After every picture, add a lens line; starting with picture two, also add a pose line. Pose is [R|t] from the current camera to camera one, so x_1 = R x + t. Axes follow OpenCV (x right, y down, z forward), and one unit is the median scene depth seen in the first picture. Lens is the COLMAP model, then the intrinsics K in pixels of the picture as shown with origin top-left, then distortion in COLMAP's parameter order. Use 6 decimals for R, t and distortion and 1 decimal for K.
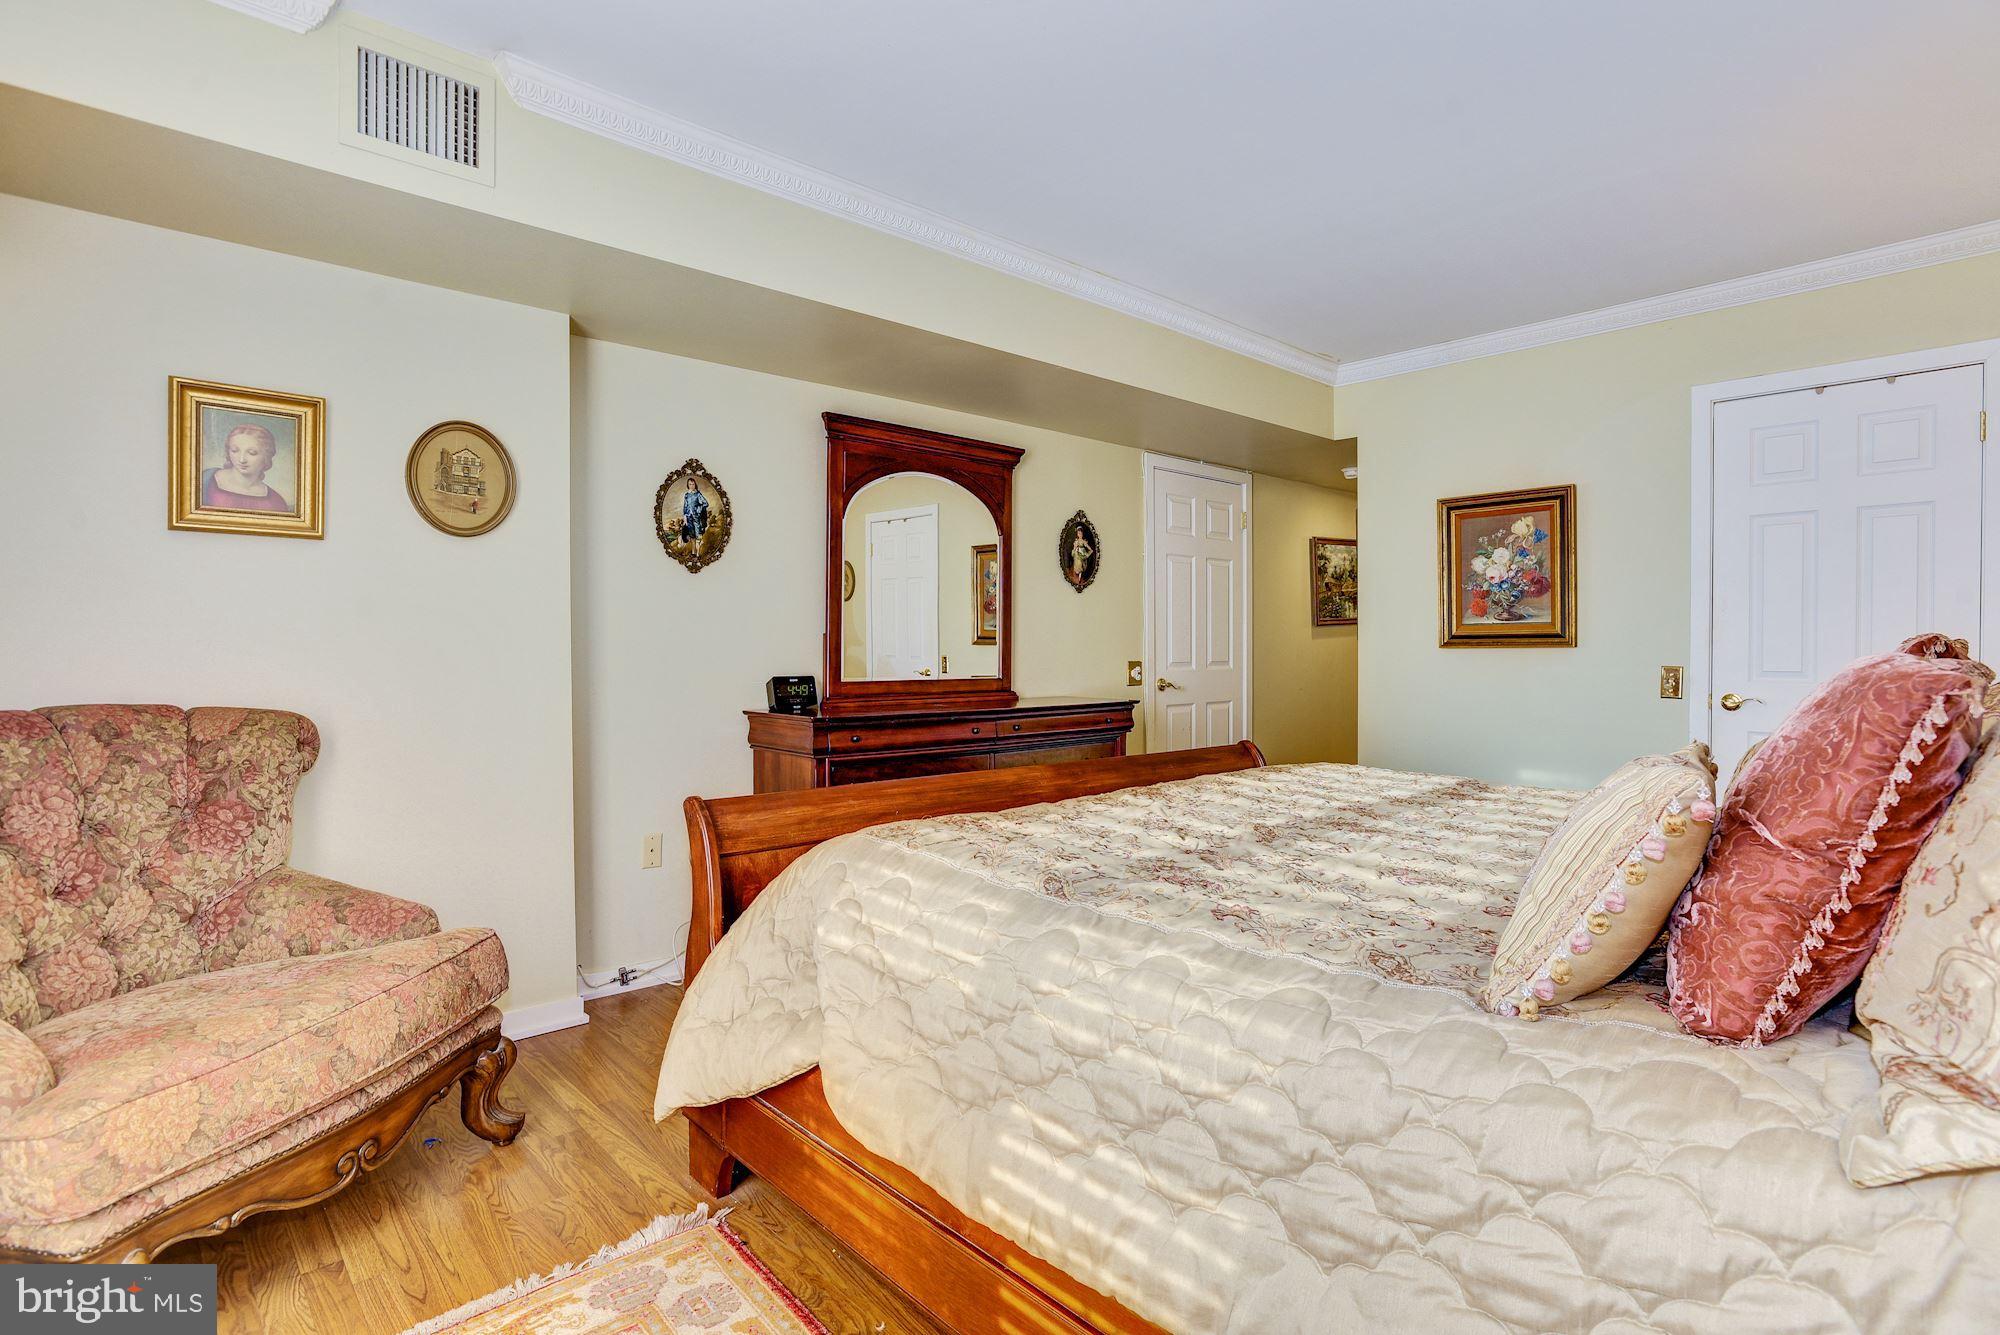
lens RADIAL K [[984.5, 0, 999.3], [0, 984.5, 655.2], [0, 0, 1]] dist [-0.049889, 0.024820]
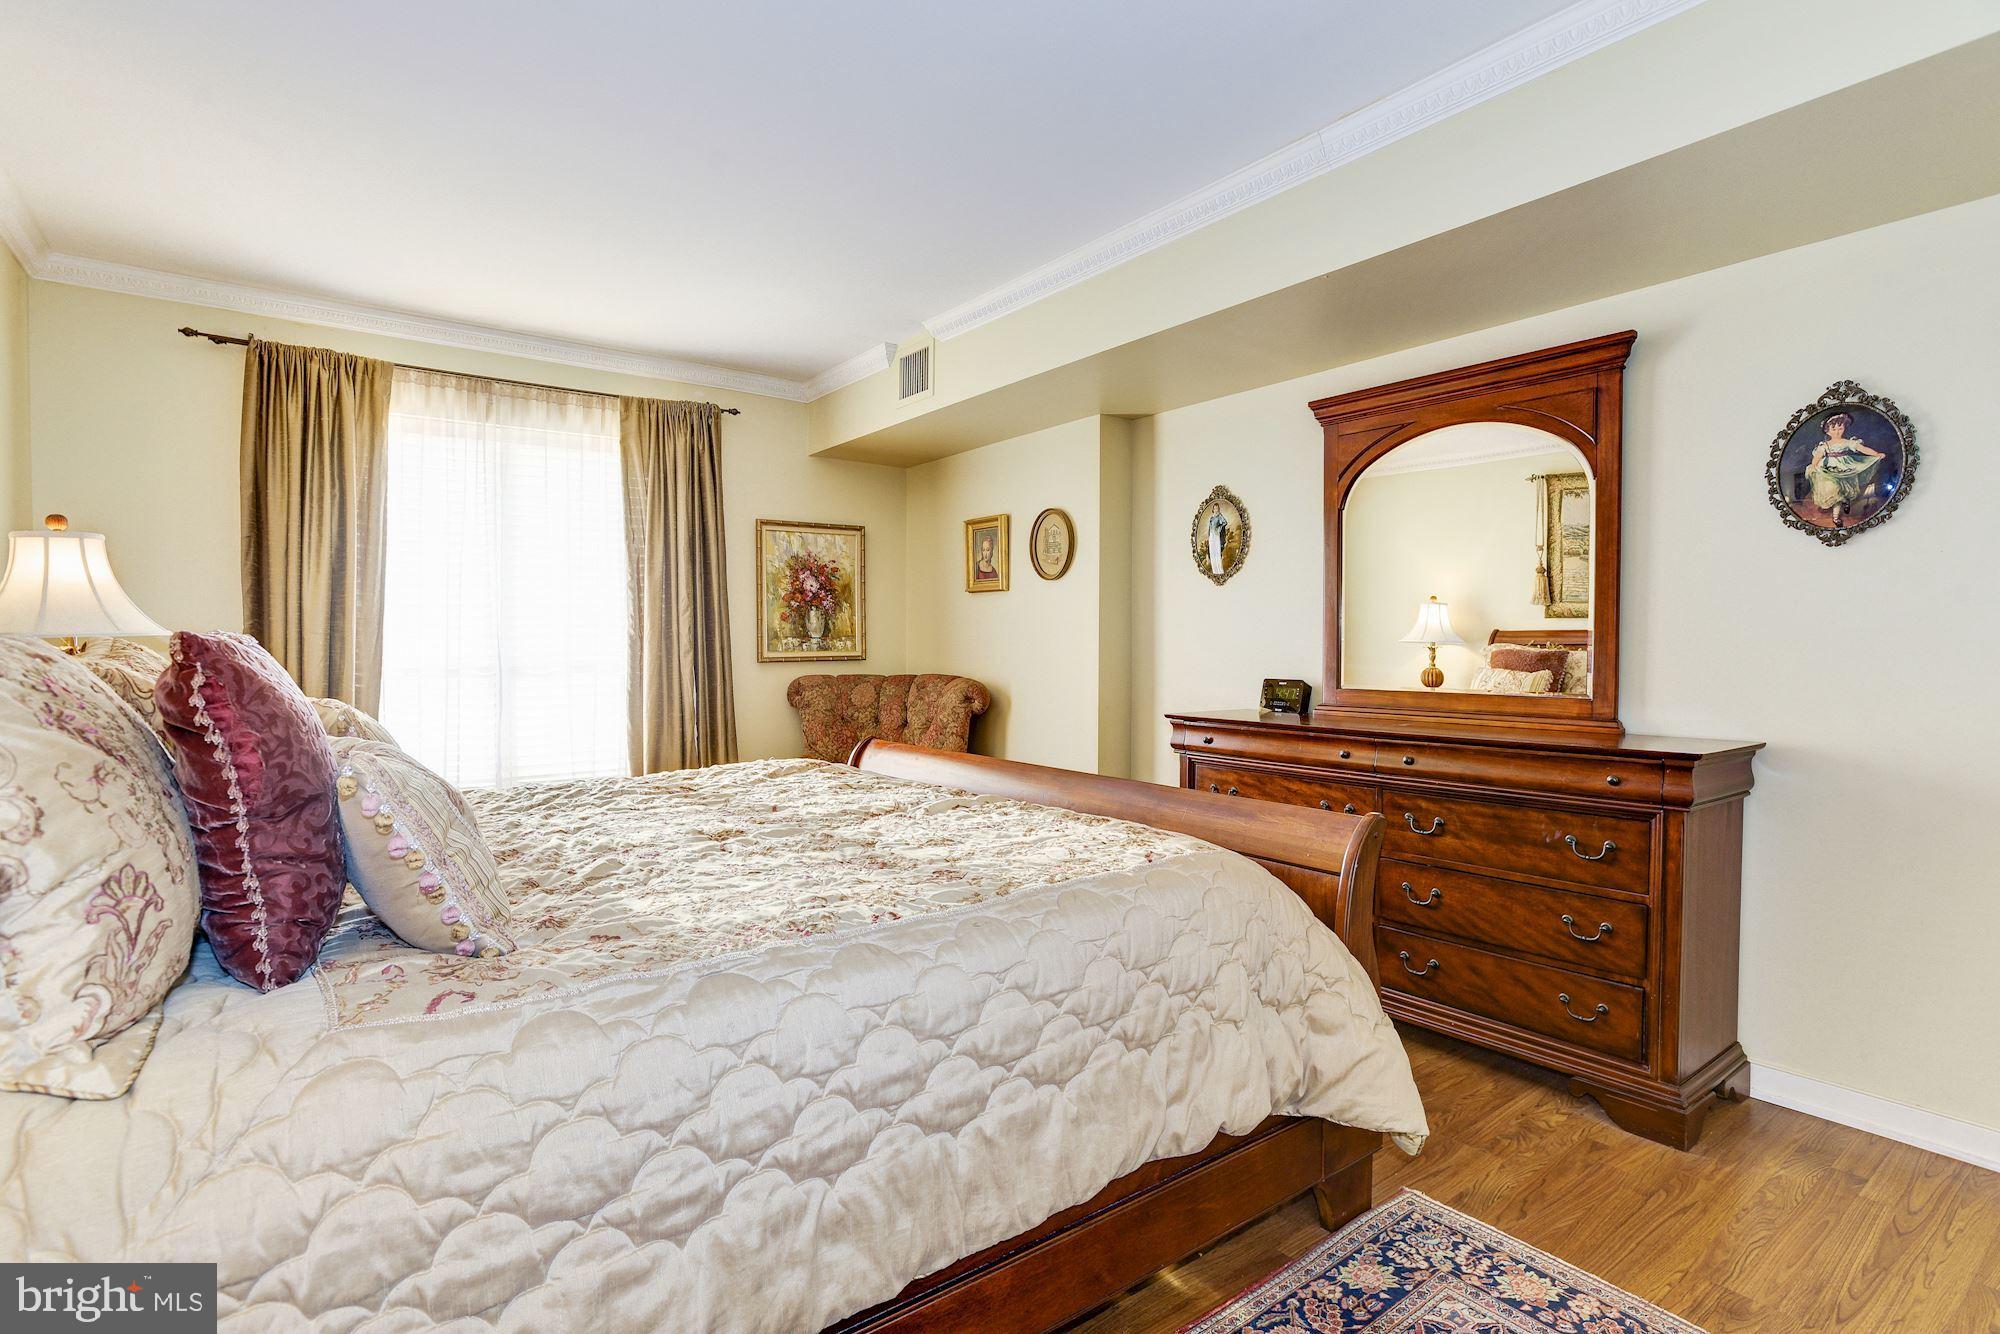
lens RADIAL K [[984.5, 0, 1001.0], [0, 984.5, 658.2], [0, 0, 1]] dist [-0.049889, 0.024820]
pose [[-0.096378, 0.011165, -0.995282, 0.770976], [-0.009409, 0.999882, 0.012128, -0.008996], [0.995300, 0.010533, -0.096262, 0.771570]]
